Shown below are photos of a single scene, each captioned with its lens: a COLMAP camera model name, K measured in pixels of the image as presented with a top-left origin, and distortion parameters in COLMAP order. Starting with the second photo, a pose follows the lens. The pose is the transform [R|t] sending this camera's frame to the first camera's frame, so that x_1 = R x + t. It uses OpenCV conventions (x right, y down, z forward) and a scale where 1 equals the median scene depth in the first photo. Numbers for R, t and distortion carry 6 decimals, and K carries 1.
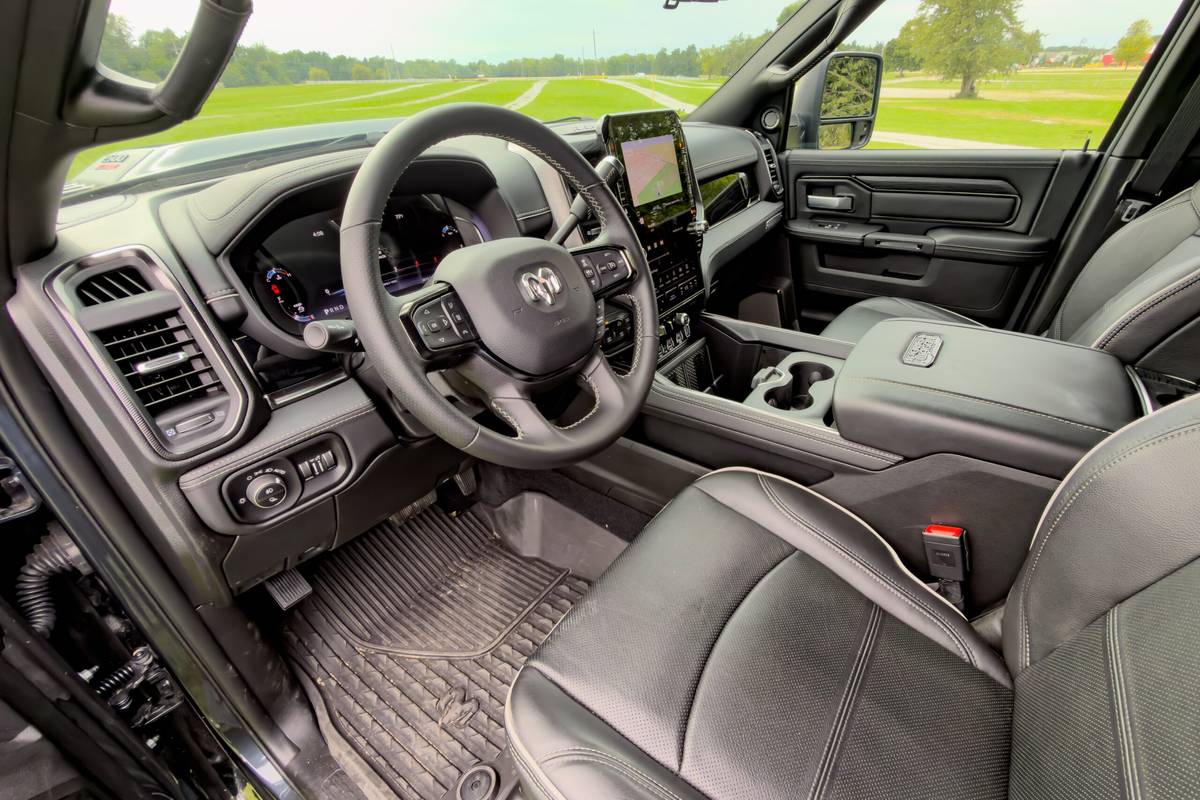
lens RADIAL K [[539.7, 0, 628.6], [0, 539.7, 411.2], [0, 0, 1]] dist [0.003315, 0.000314]
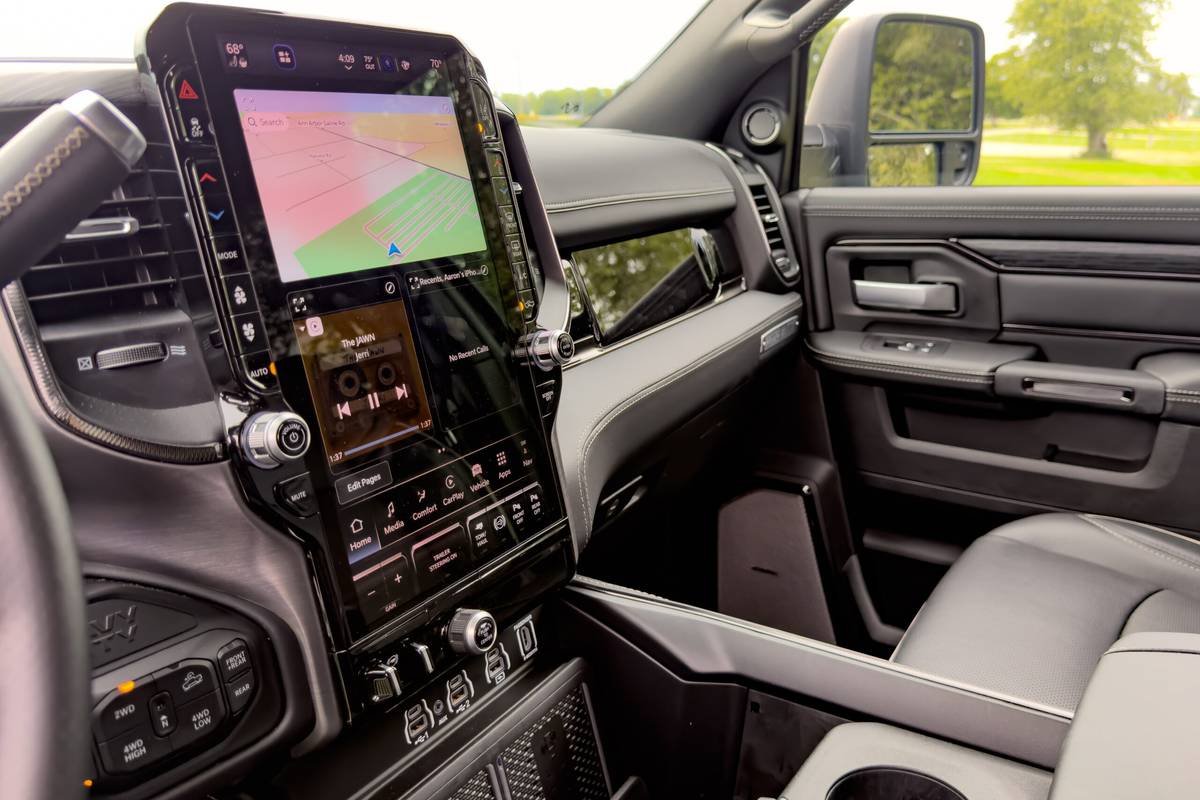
lens RADIAL K [[964.8, 0, 620.5], [0, 964.8, 375.2], [0, 0, 1]] dist [0.140934, -0.255000]
pose [[0.998486, 0.007333, 0.054517, 0.187576], [0.008893, 0.956514, -0.291552, -0.180387], [-0.054284, 0.291595, 0.955000, 0.519439]]
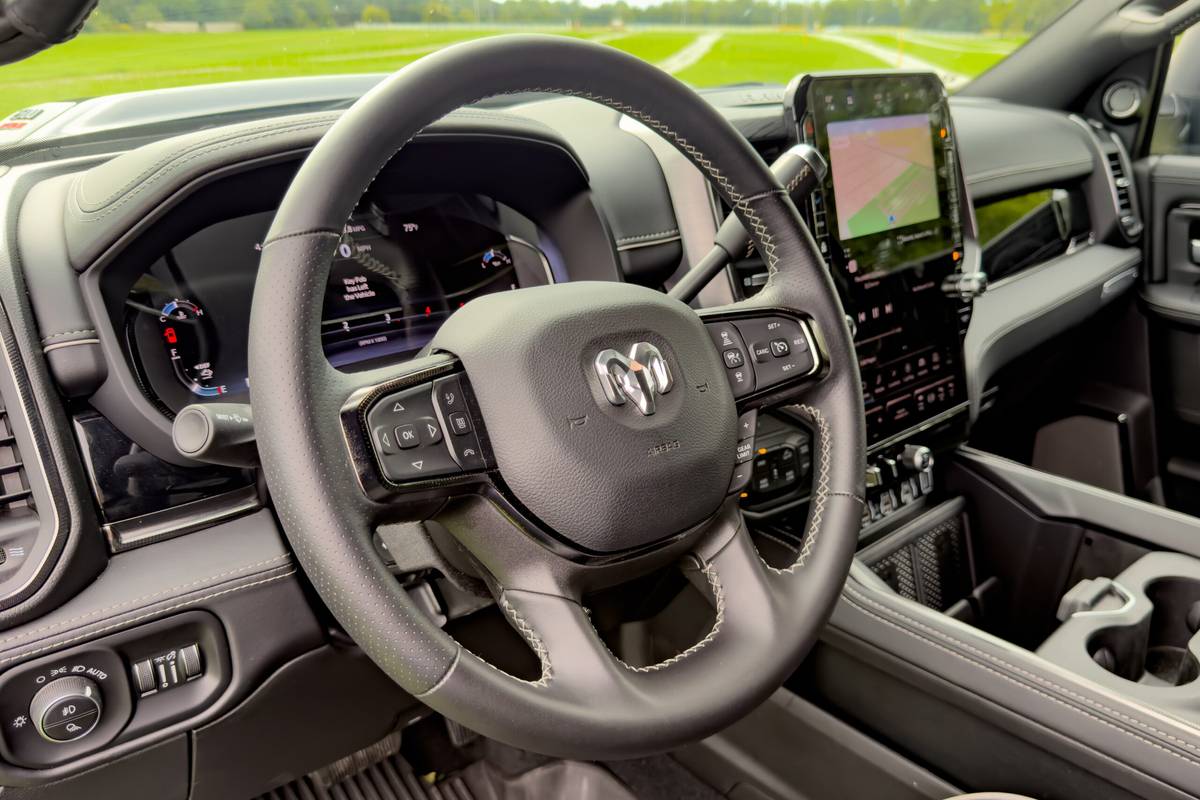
lens RADIAL K [[958.3, 0, 631.2], [0, 958.3, 415.0], [0, 0, 1]] dist [0.129714, -0.251124]
pose [[0.976520, 0.101724, -0.189896, 0.008100], [-0.133358, 0.977734, -0.162023, -0.035000], [0.169186, 0.183543, 0.968343, 0.093447]]
